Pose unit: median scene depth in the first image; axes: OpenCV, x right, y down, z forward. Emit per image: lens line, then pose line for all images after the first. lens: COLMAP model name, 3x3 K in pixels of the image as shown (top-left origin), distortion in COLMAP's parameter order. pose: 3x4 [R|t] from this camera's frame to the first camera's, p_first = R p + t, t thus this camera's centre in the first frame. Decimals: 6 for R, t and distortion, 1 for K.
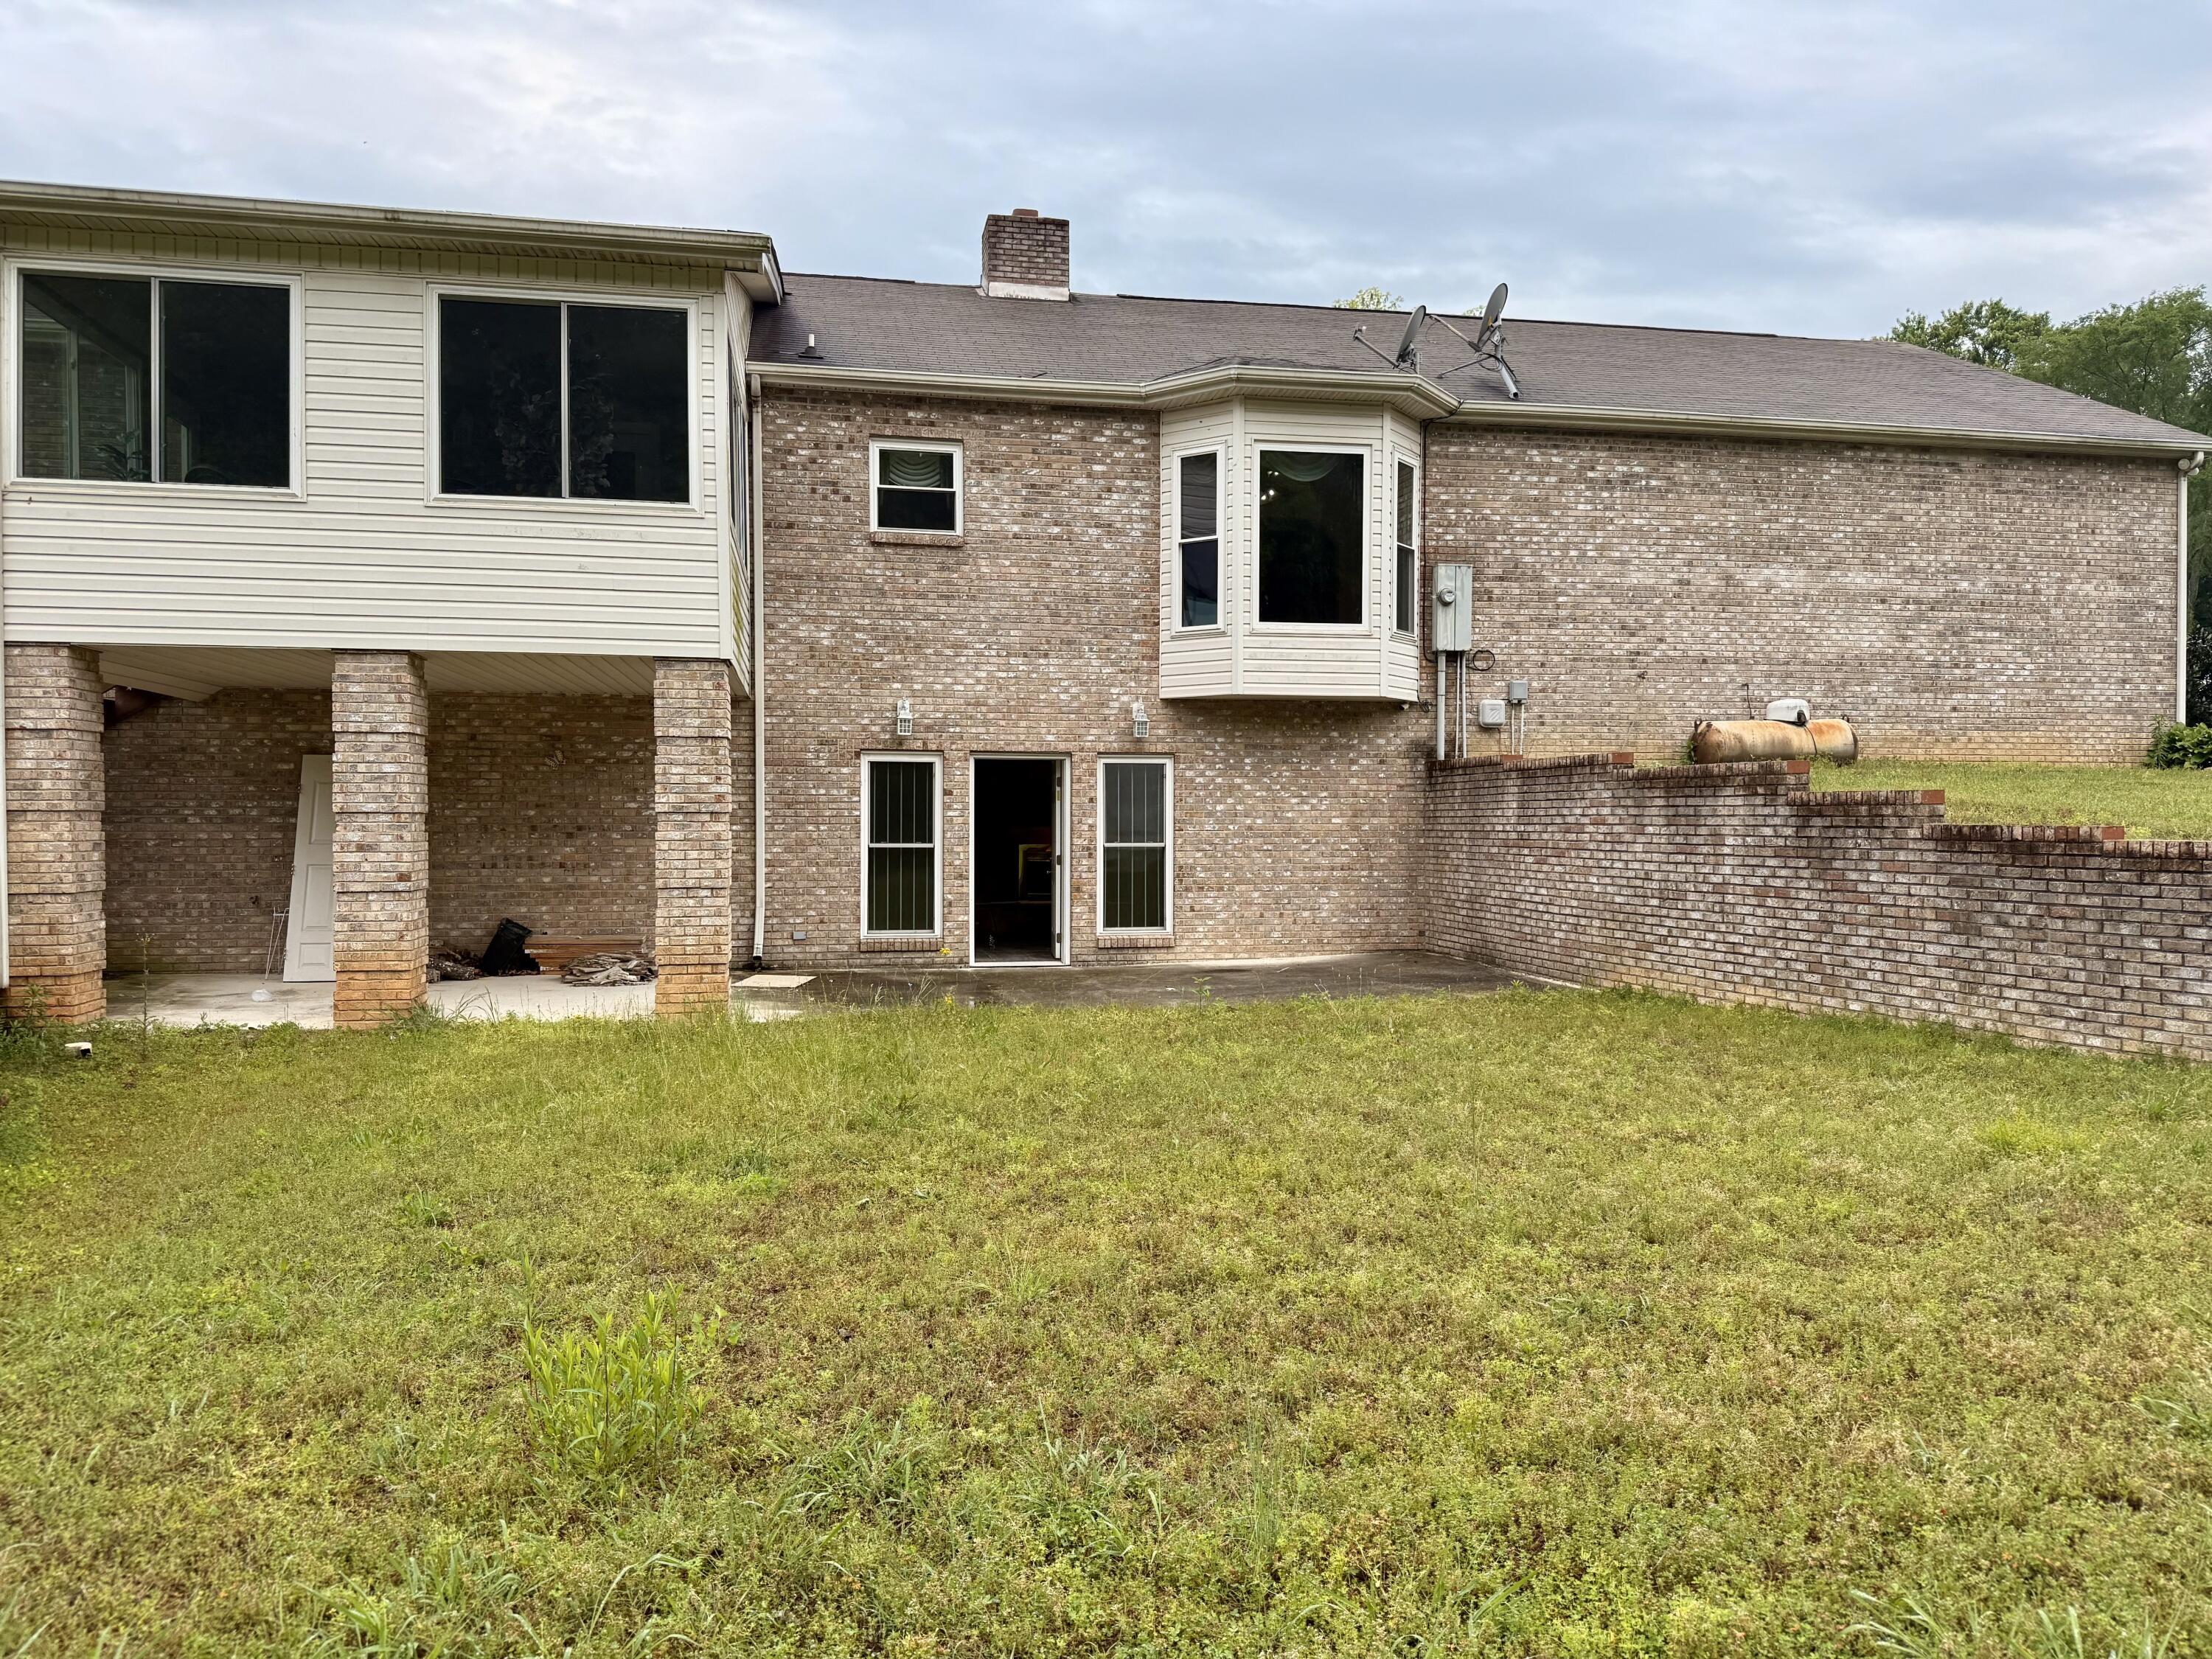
lens RADIAL K [[1538.8, 0, 1106.0], [0, 1538.8, 829.5], [0, 0, 1]] dist [0.076950, -0.134638]
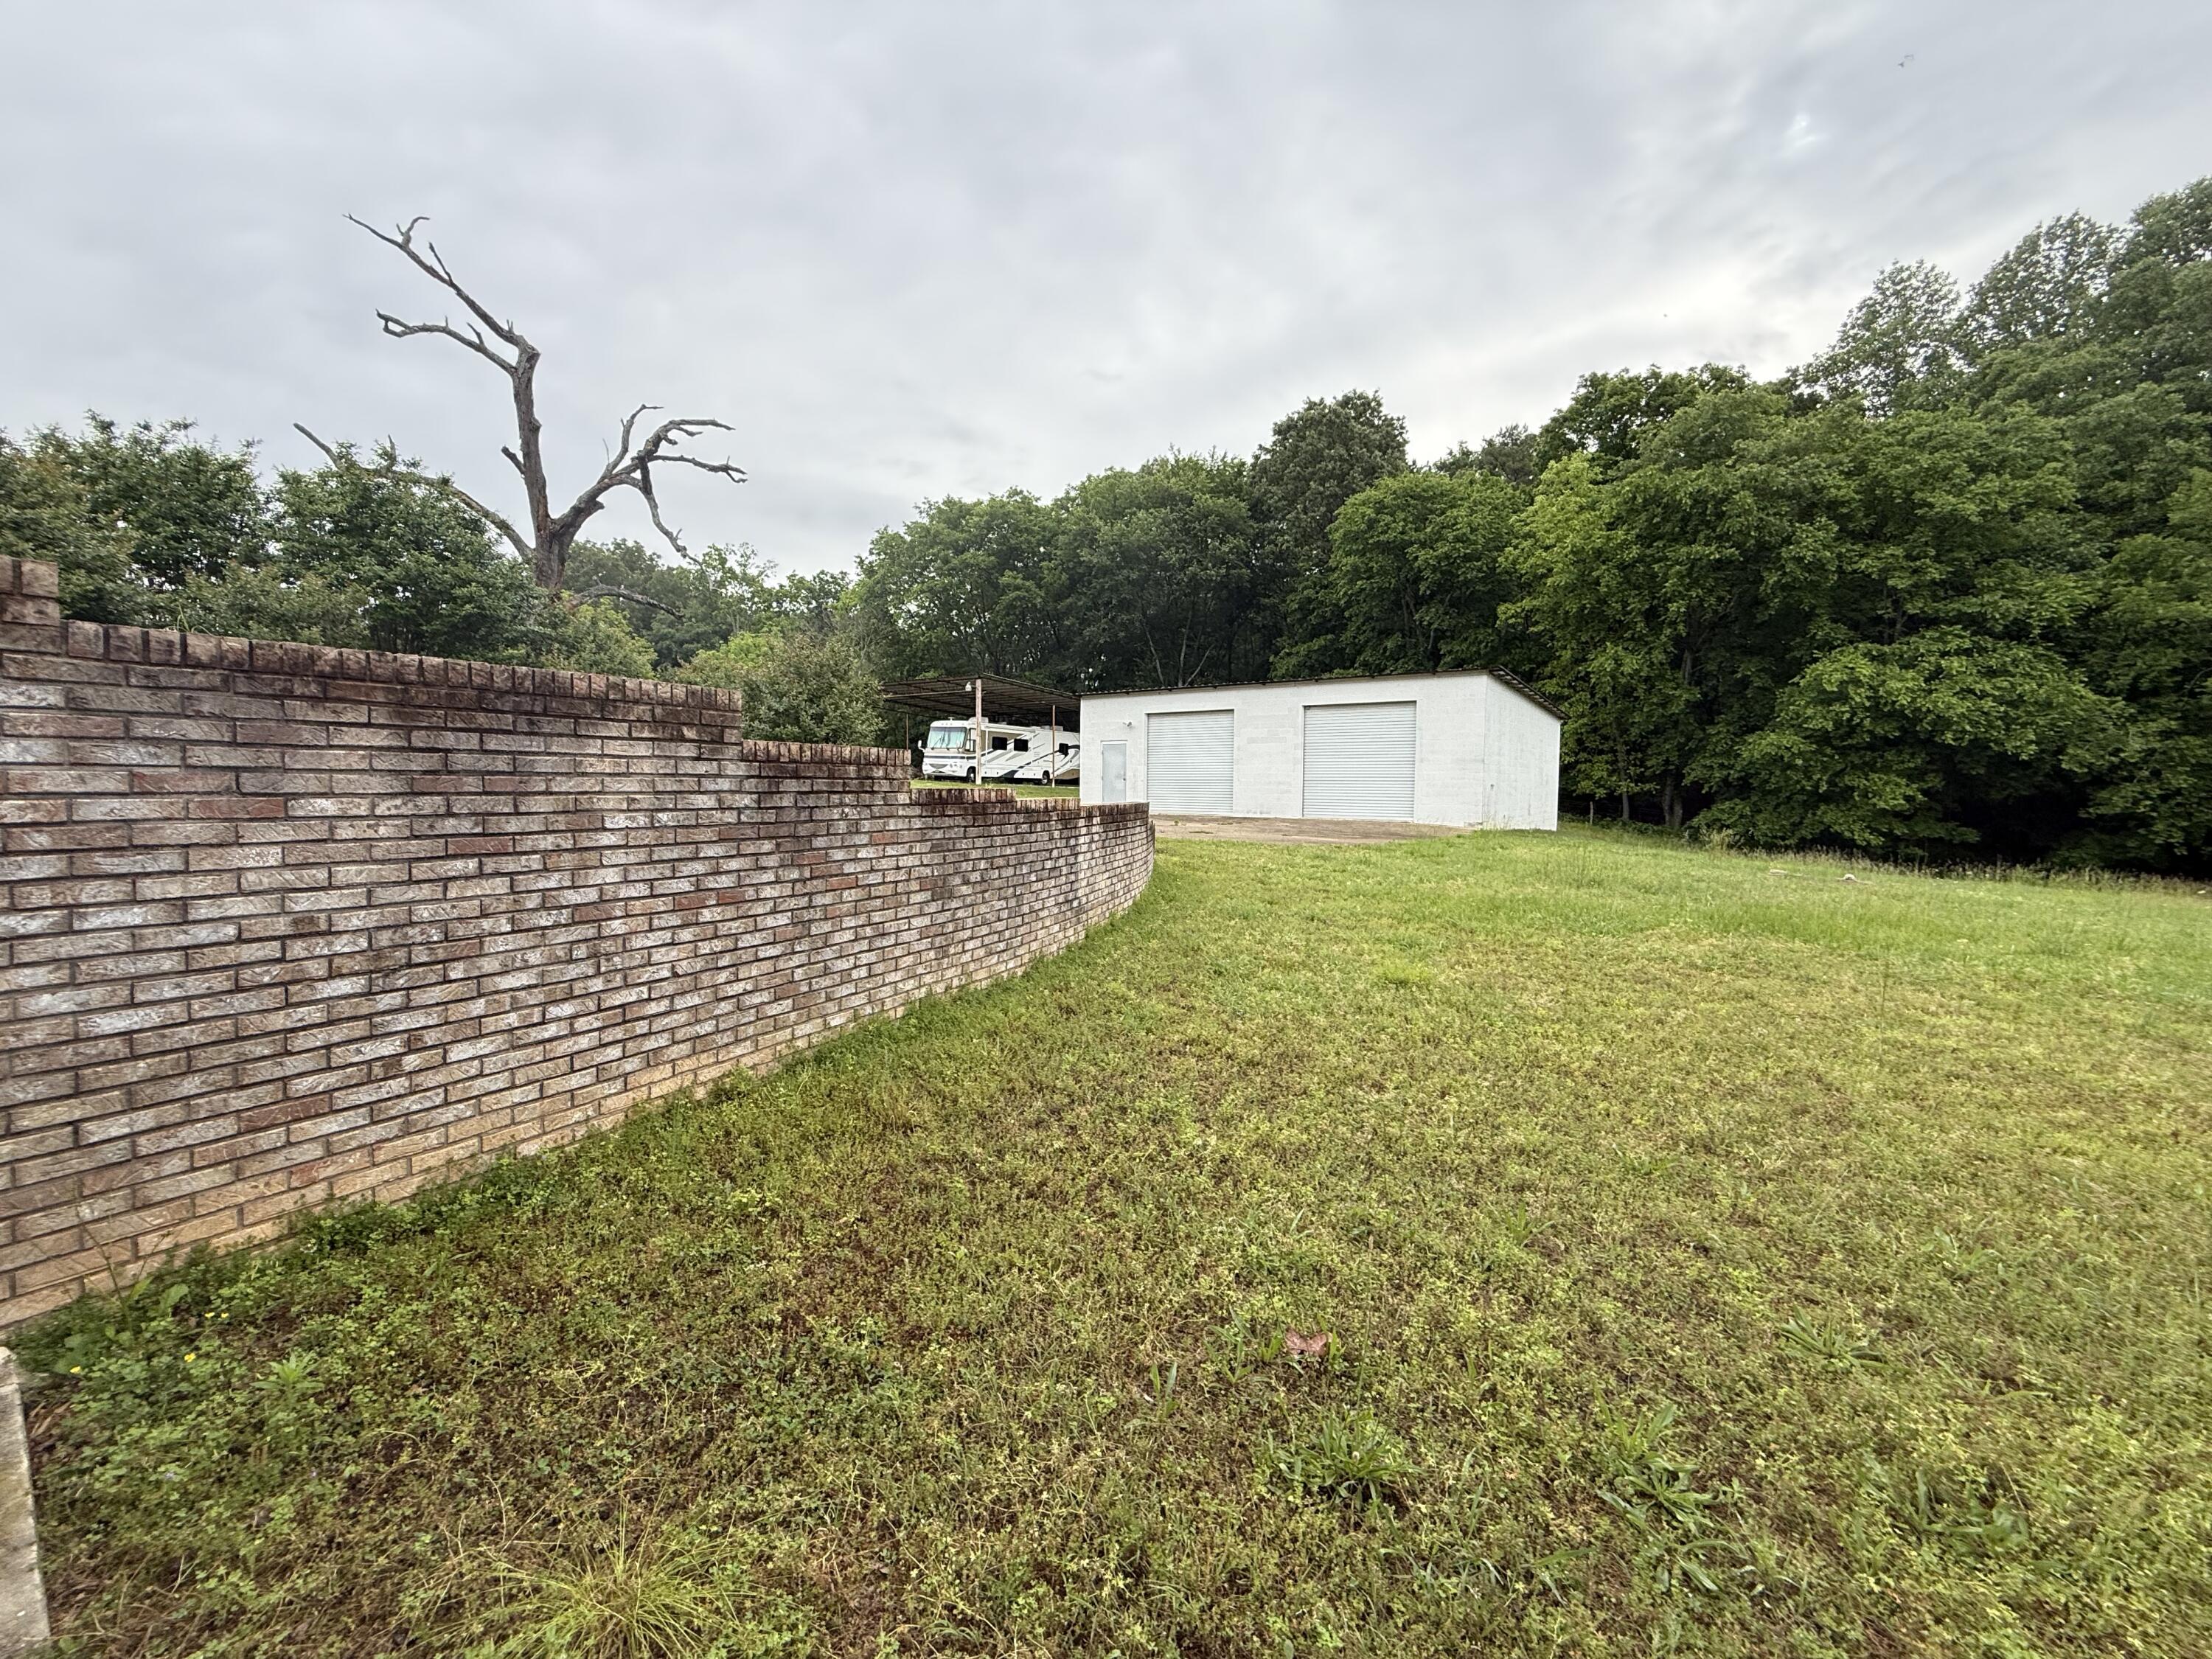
lens RADIAL K [[880.7, 0, 1097.7], [0, 880.7, 829.3], [0, 0, 1]] dist [-0.001042, 0.000430]
pose [[-0.666667, -0.047591, 0.743835, 0.062451], [-0.004814, 0.998214, 0.059552, -0.009259], [-0.745340, 0.036121, -0.665705, 1.114442]]
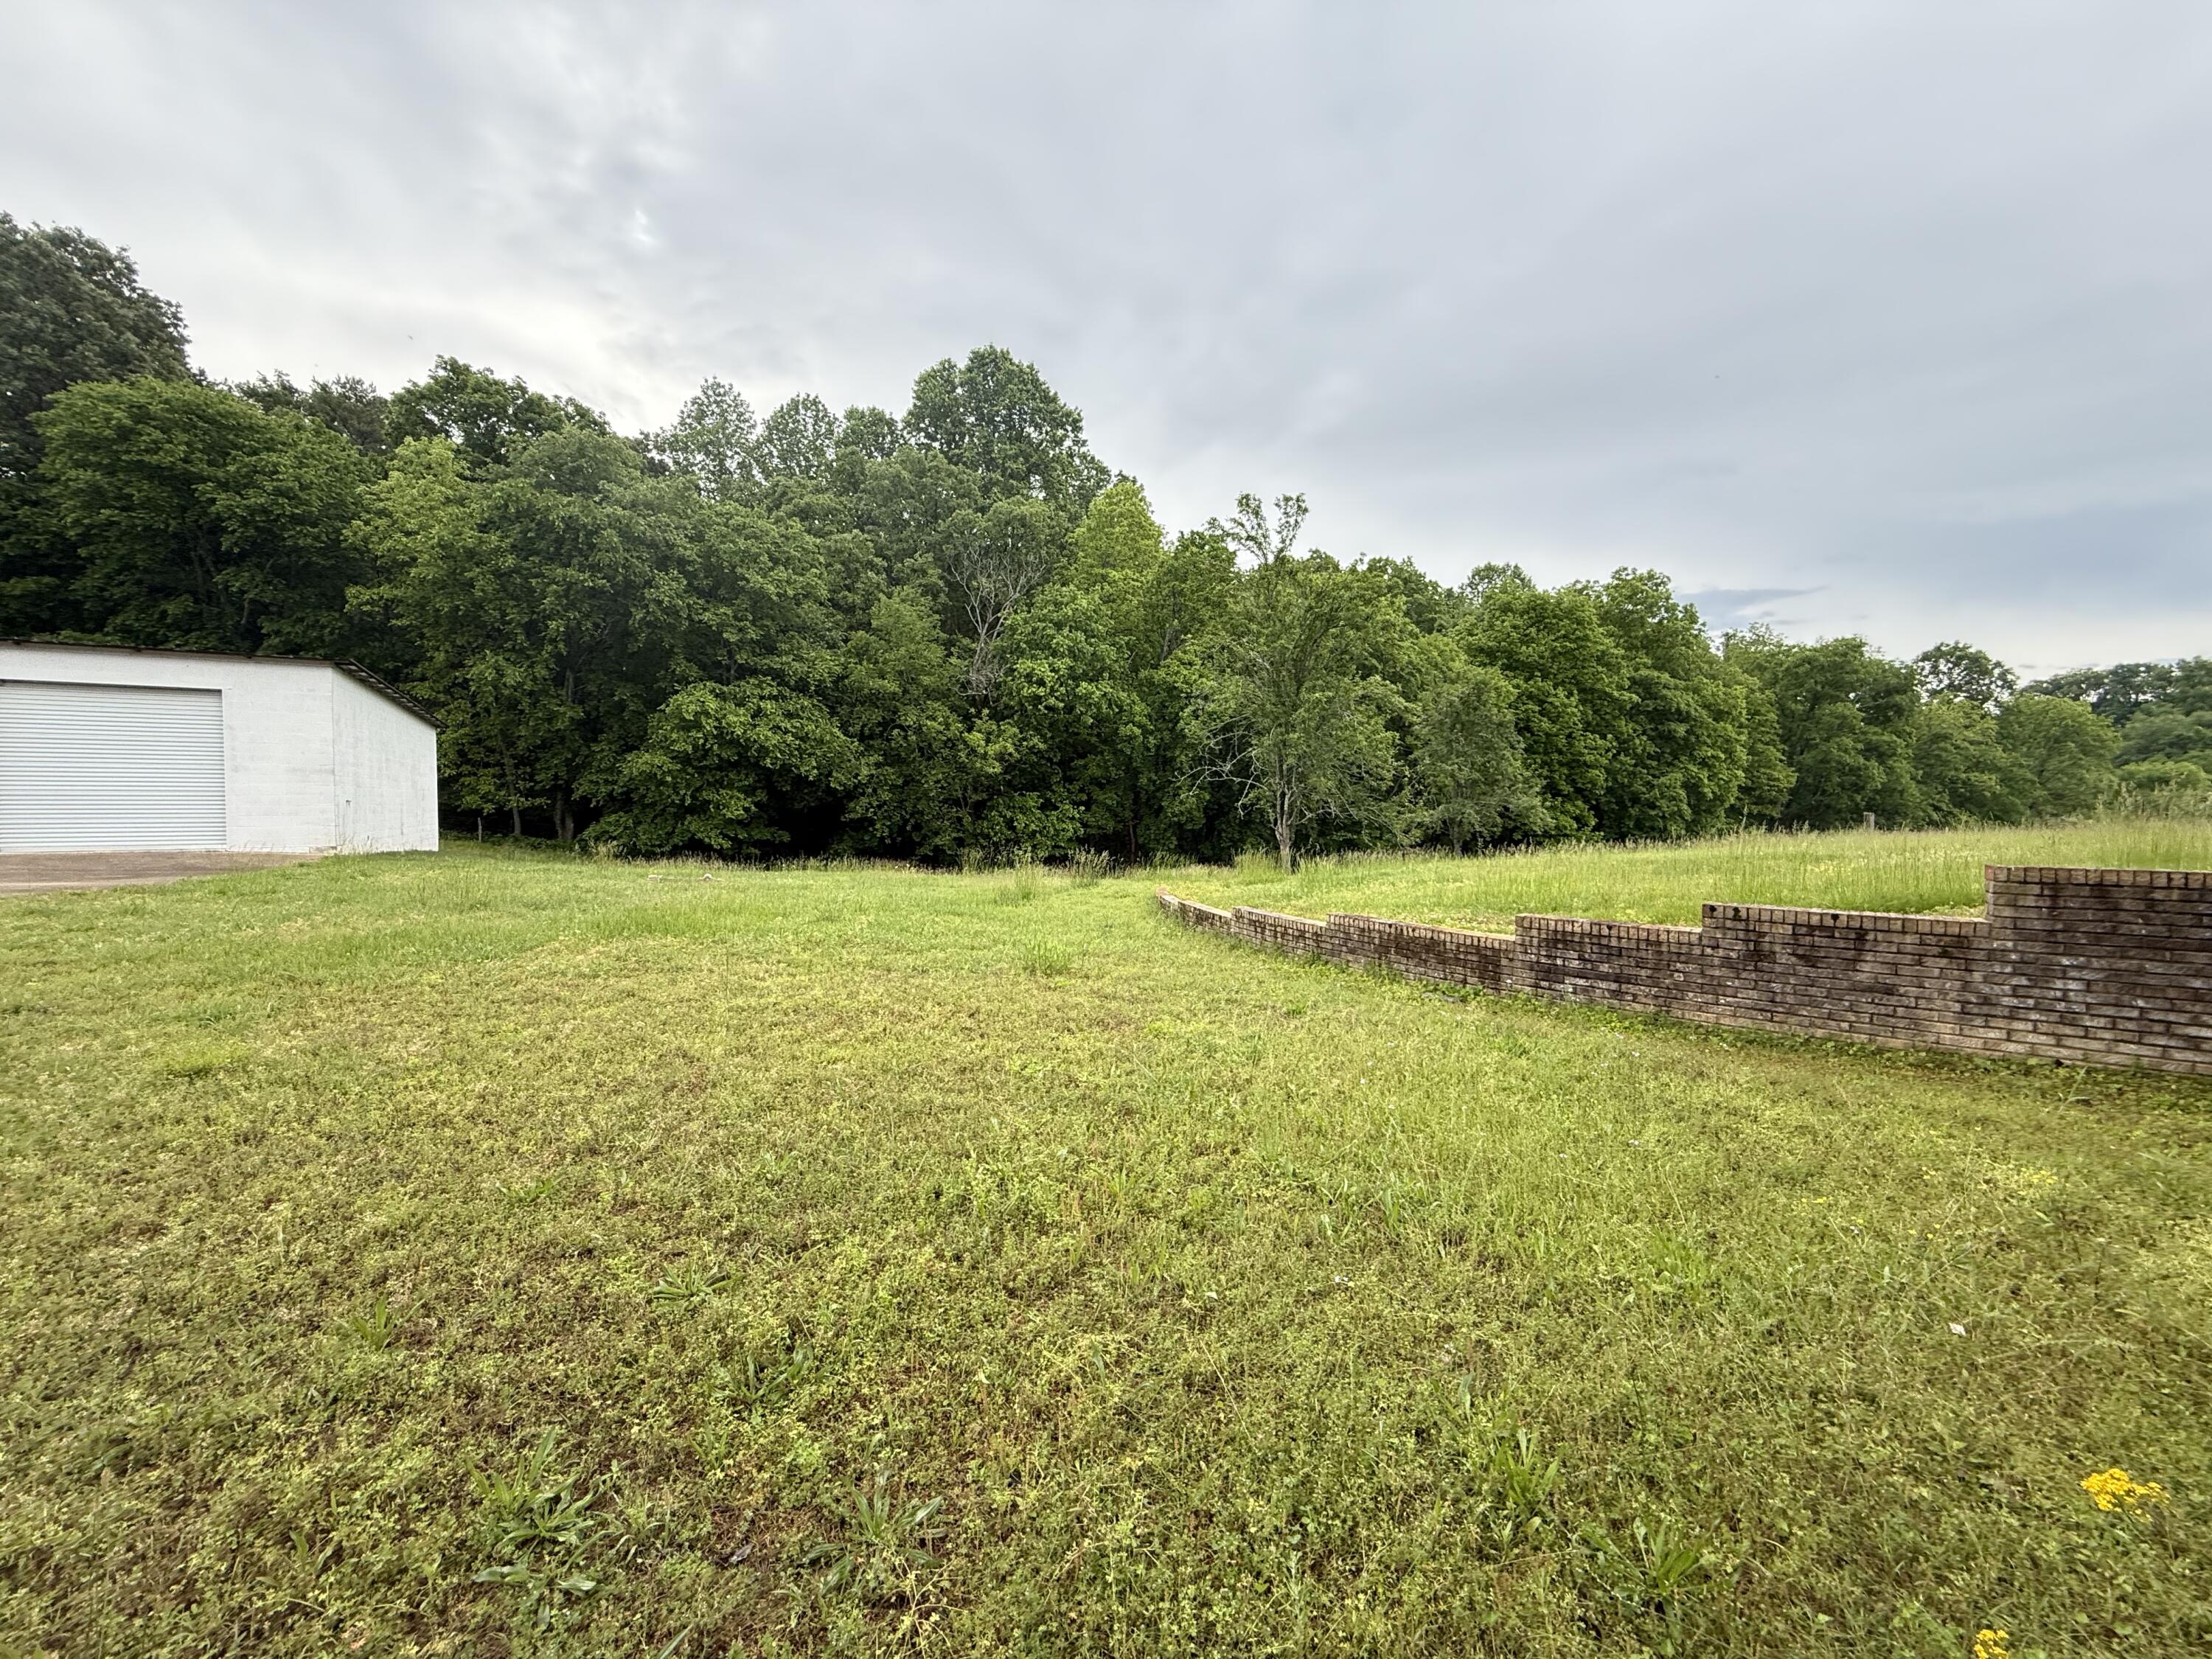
lens RADIAL K [[880.5, 0, 1096.7], [0, 880.5, 831.0], [0, 0, 1]] dist [0.000230, -0.000639]
pose [[-0.961096, 0.004326, -0.276180, 0.054734], [-0.006500, 0.999246, 0.038271, -0.010792], [0.276138, 0.038577, -0.960344, 1.108888]]
